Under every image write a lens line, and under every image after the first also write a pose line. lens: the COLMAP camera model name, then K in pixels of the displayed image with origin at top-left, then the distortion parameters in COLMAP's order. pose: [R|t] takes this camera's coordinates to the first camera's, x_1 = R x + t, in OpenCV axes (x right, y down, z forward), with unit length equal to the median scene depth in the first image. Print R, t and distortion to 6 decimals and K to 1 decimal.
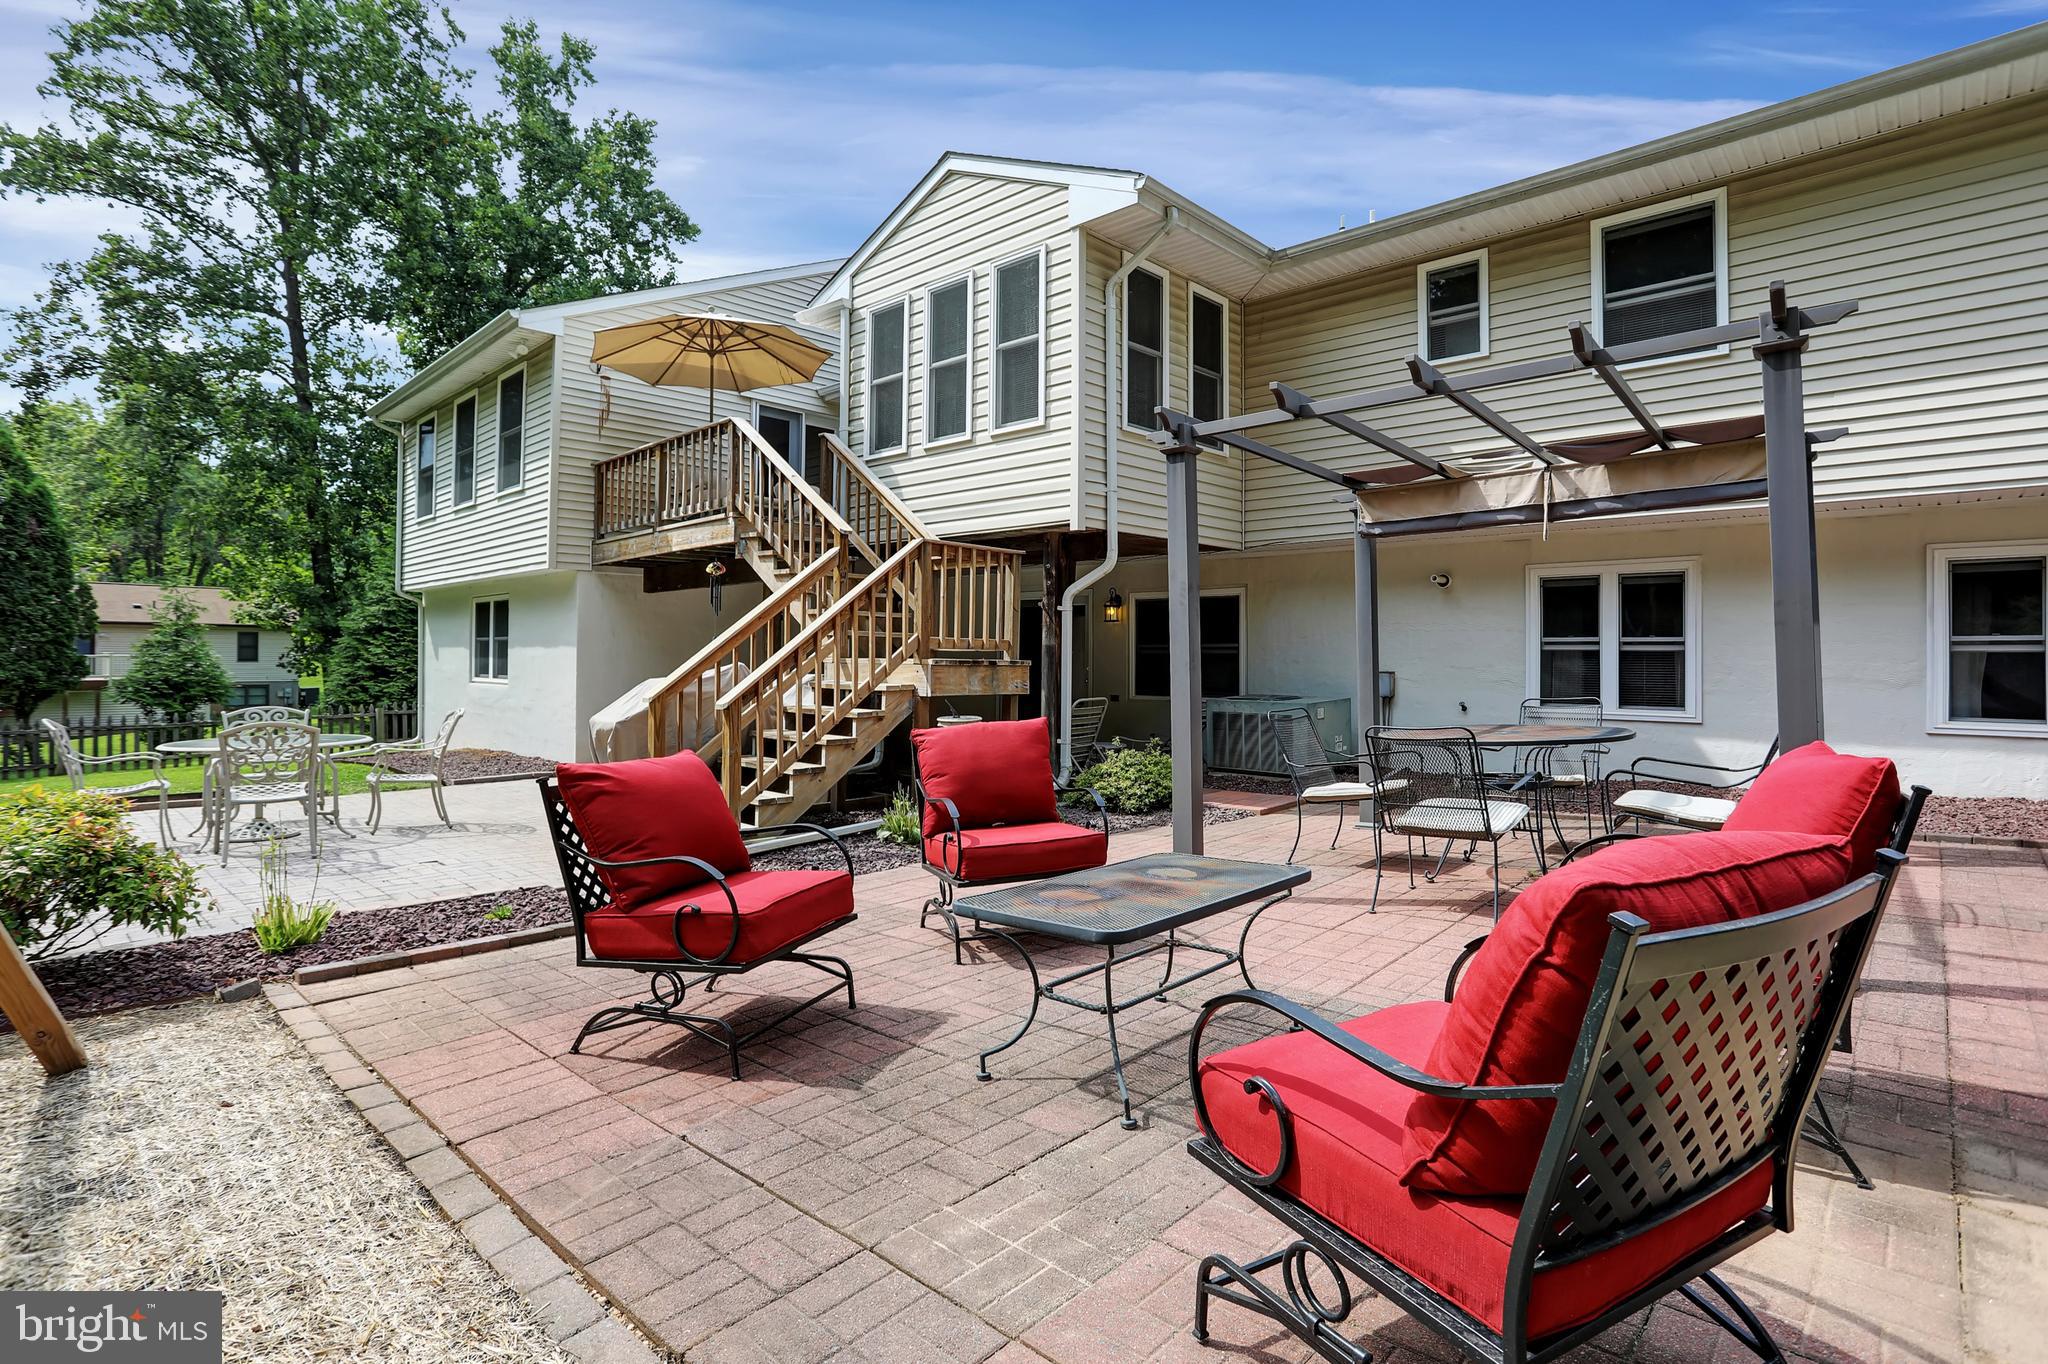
lens RADIAL K [[1023.2, 0, 1002.2], [0, 1023.2, 644.2], [0, 0, 1]] dist [-0.085525, 0.045411]
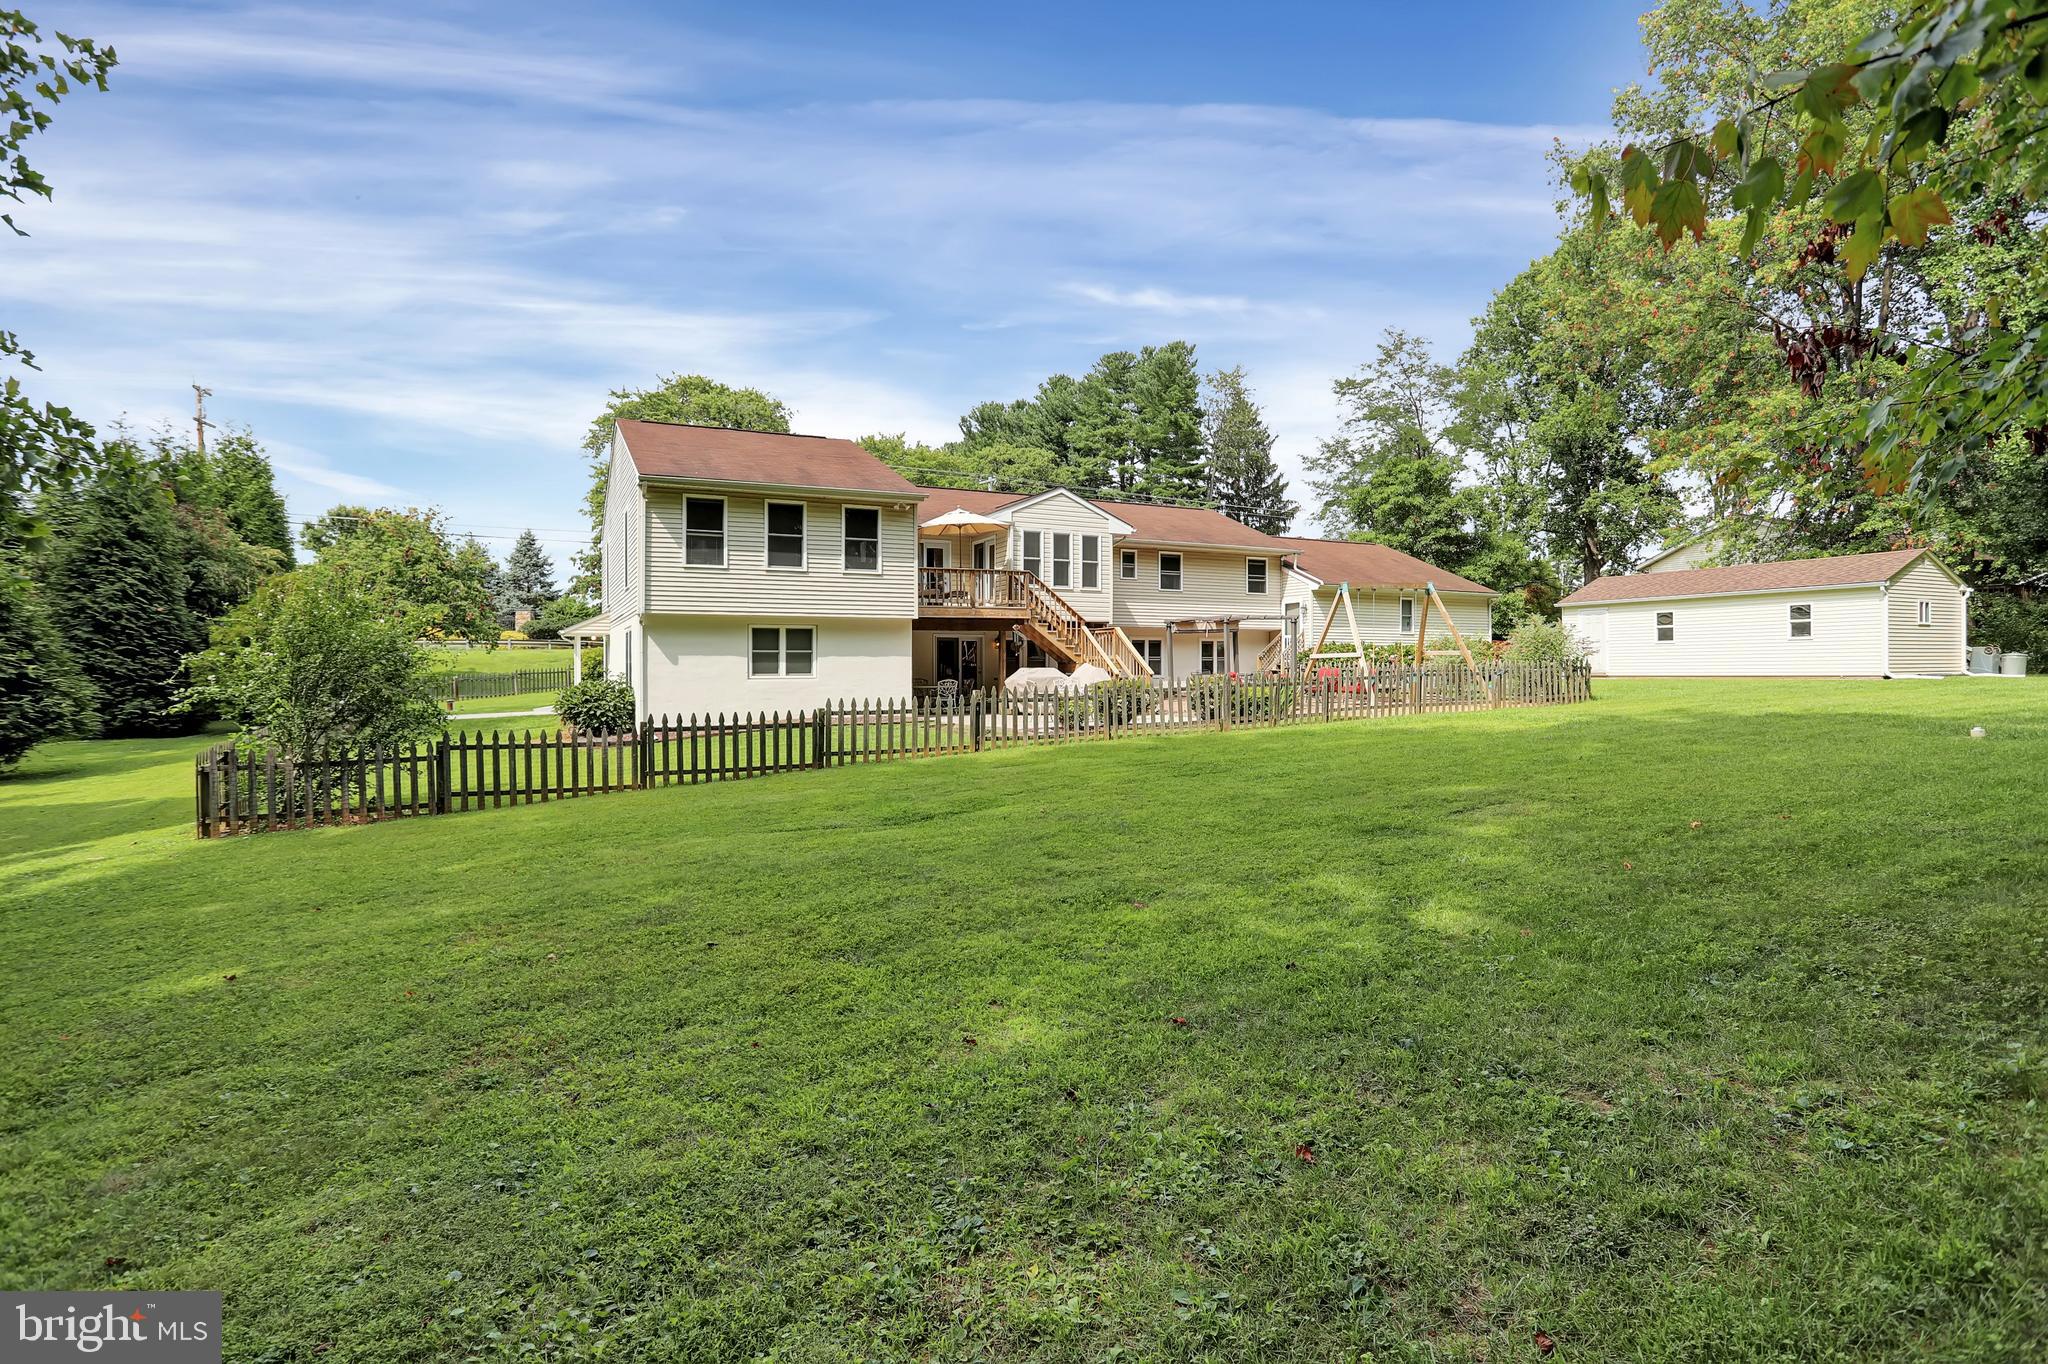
lens RADIAL K [[1039.6, 0, 1024.0], [0, 1039.6, 682.0], [0, 0, 1]] dist [-0.086022, 0.000039]
pose [[0.311439, -0.019173, 0.950073, -3.127415], [-0.008805, 0.999695, 0.023061, 0.004216], [-0.950225, -0.015548, 0.311175, 0.182590]]
